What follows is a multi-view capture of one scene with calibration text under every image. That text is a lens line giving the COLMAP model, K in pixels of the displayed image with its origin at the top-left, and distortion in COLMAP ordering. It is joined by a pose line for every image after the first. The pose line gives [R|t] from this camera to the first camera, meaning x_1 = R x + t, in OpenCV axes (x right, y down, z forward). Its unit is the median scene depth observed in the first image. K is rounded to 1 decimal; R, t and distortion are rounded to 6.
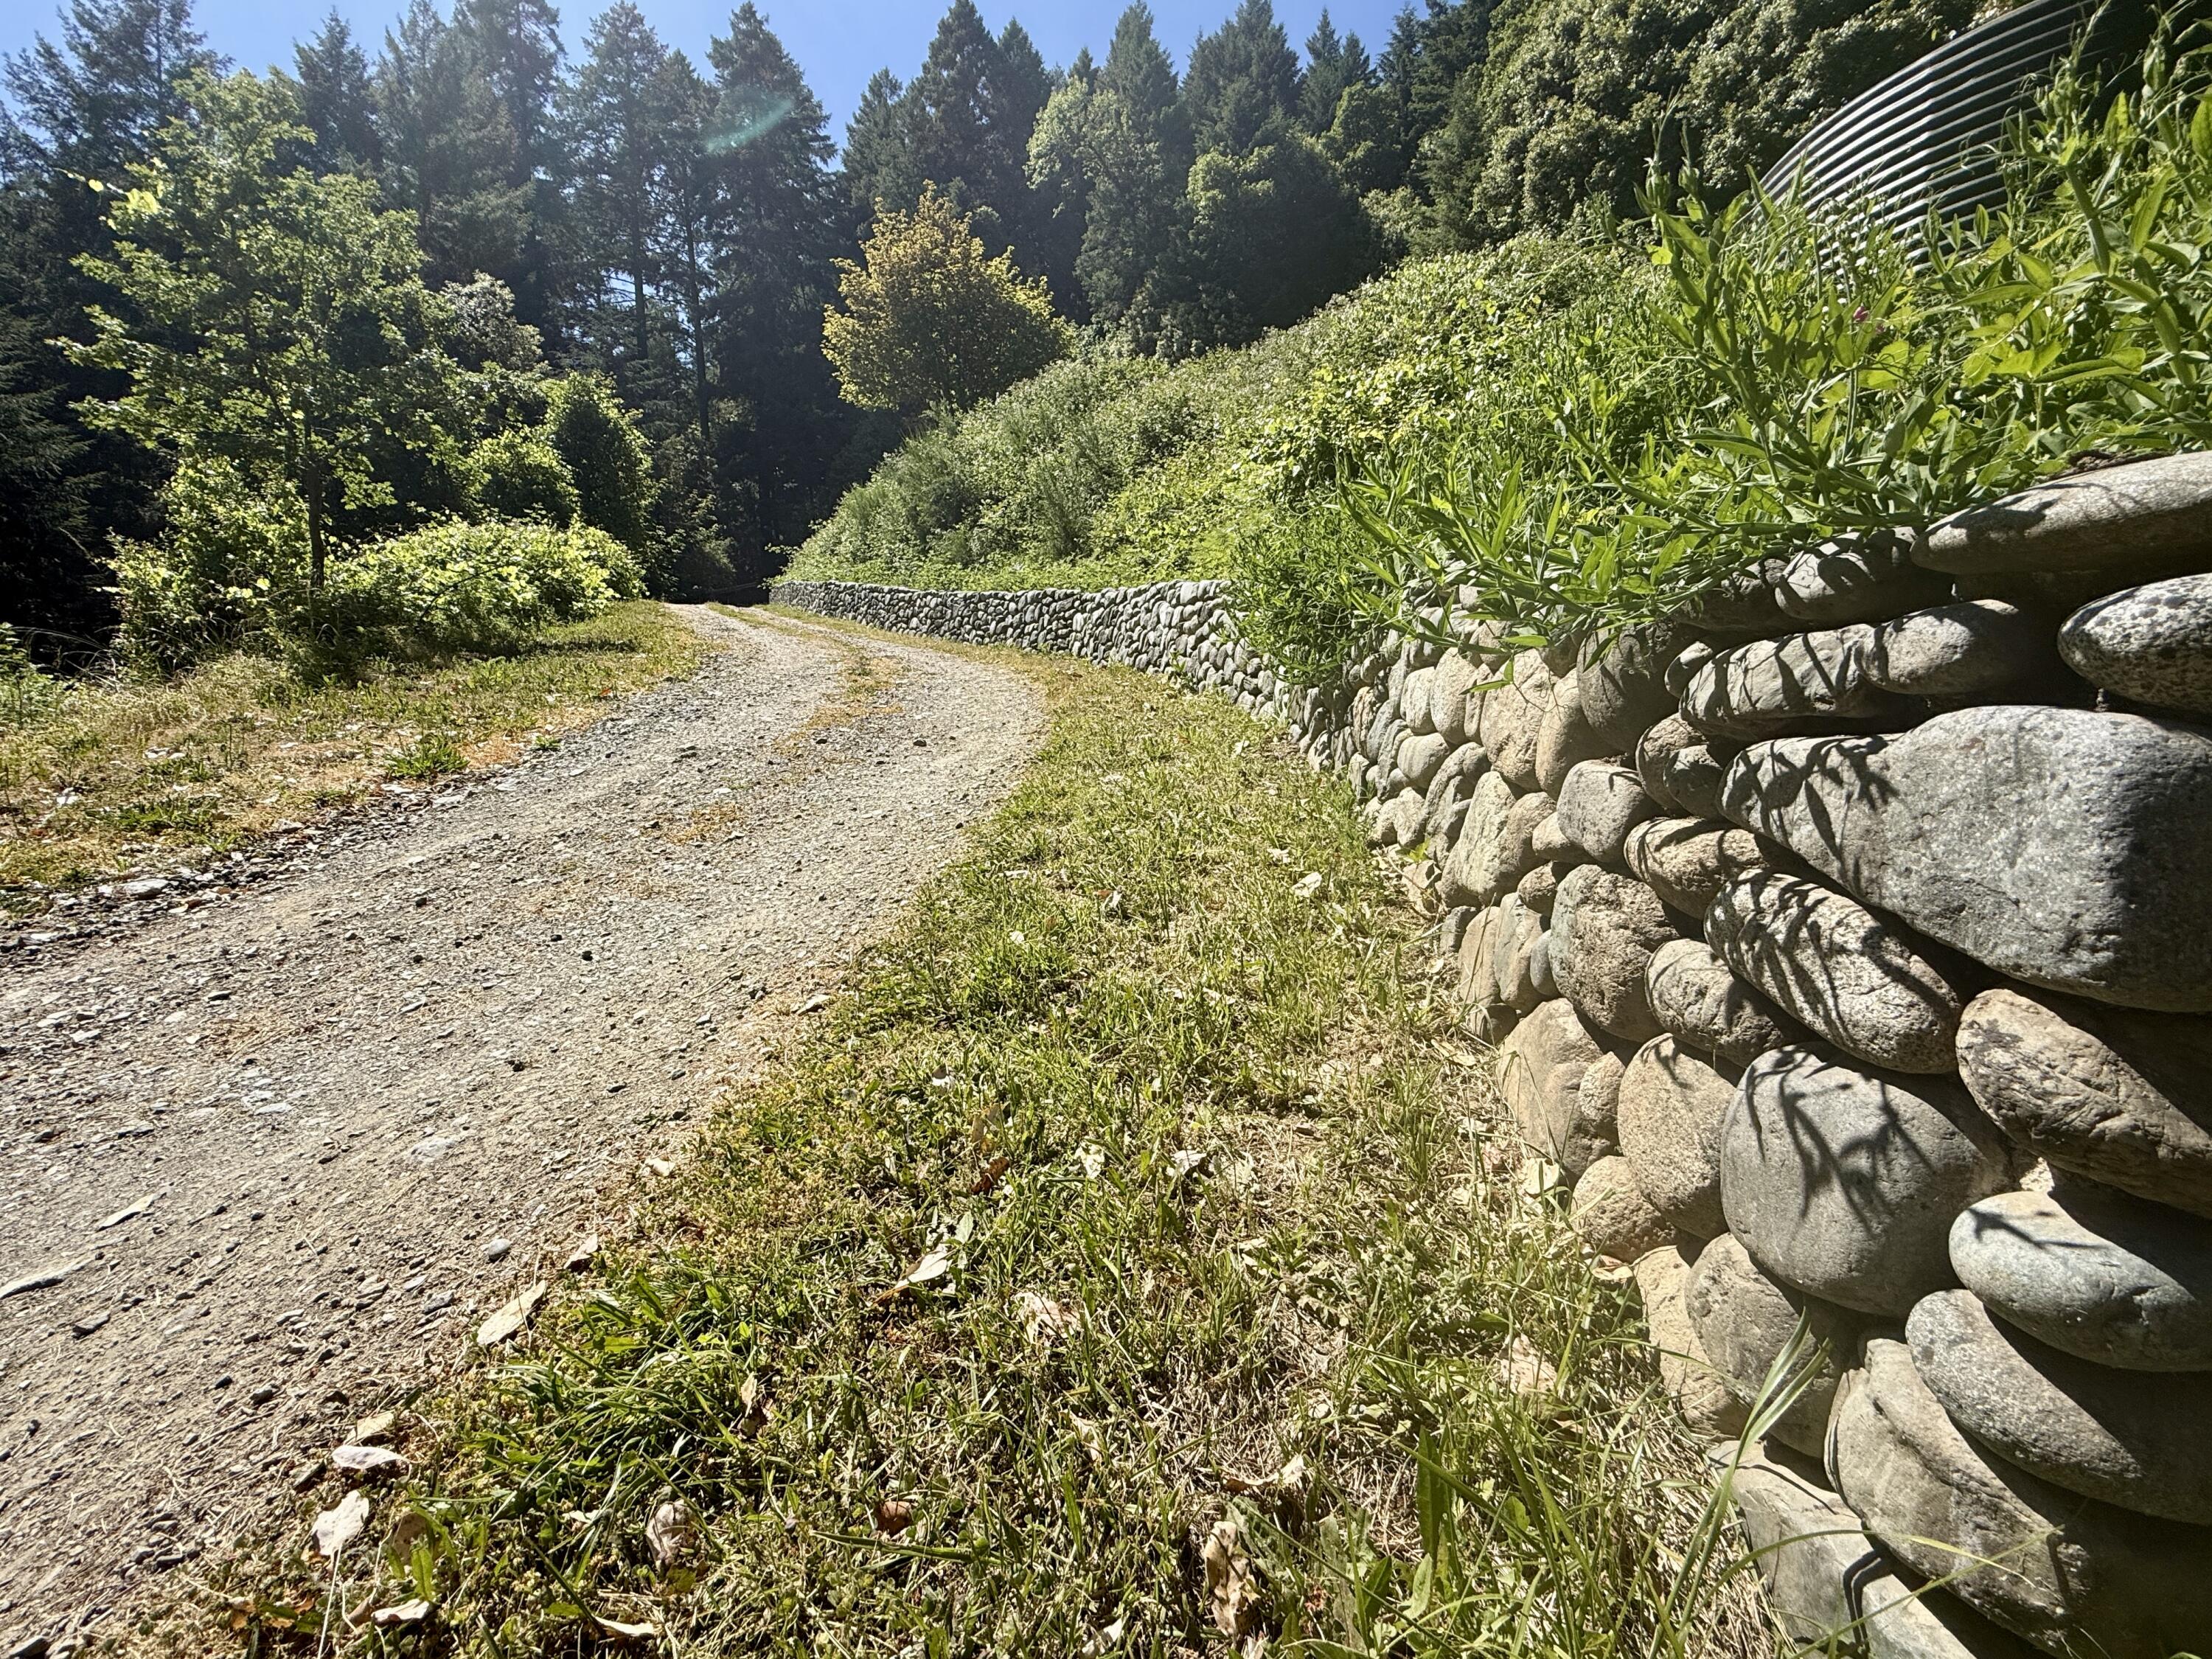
lens RADIAL K [[882.5, 0, 1107.1], [0, 882.5, 830.5], [0, 0, 1]] dist [-0.000413, -0.000298]
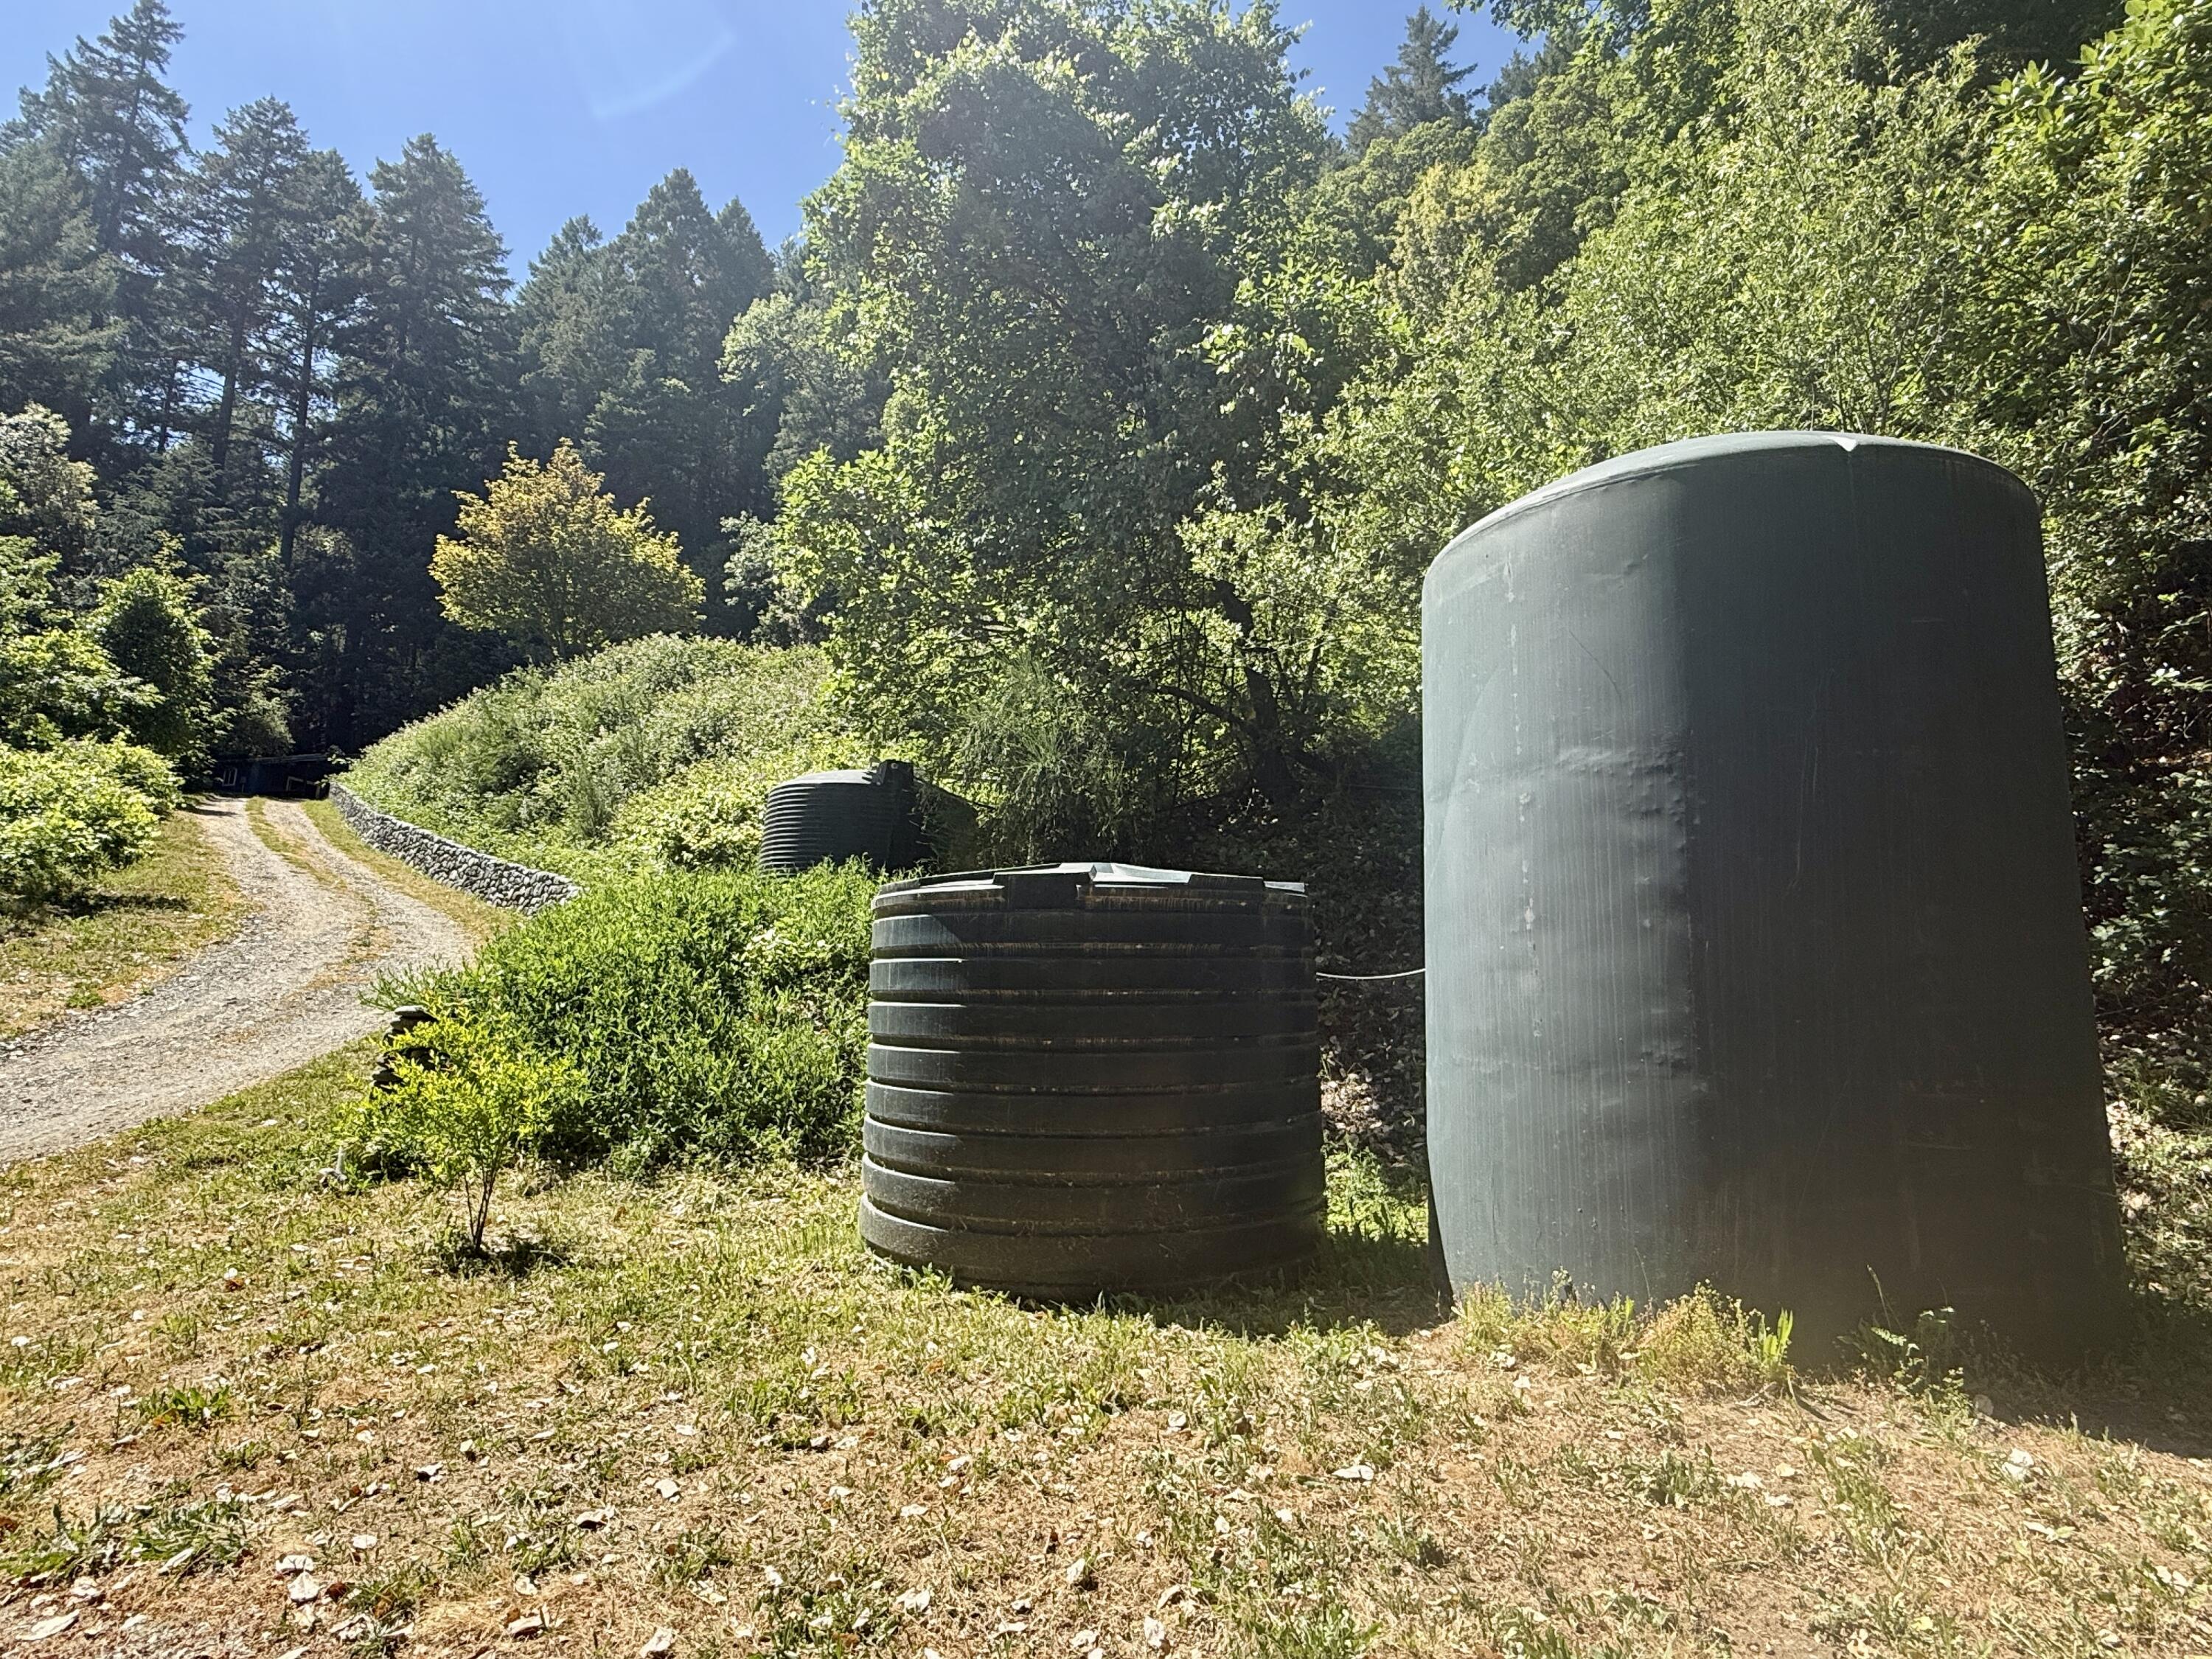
lens RADIAL K [[1218.0, 0, 1108.7], [0, 1218.0, 834.9], [0, 0, 1]] dist [0.001762, -0.000370]
pose [[0.974334, 0.090009, 0.206330, 0.163494], [-0.043373, 0.974470, -0.220287, 0.012730], [-0.220891, 0.205684, 0.953363, -0.409664]]
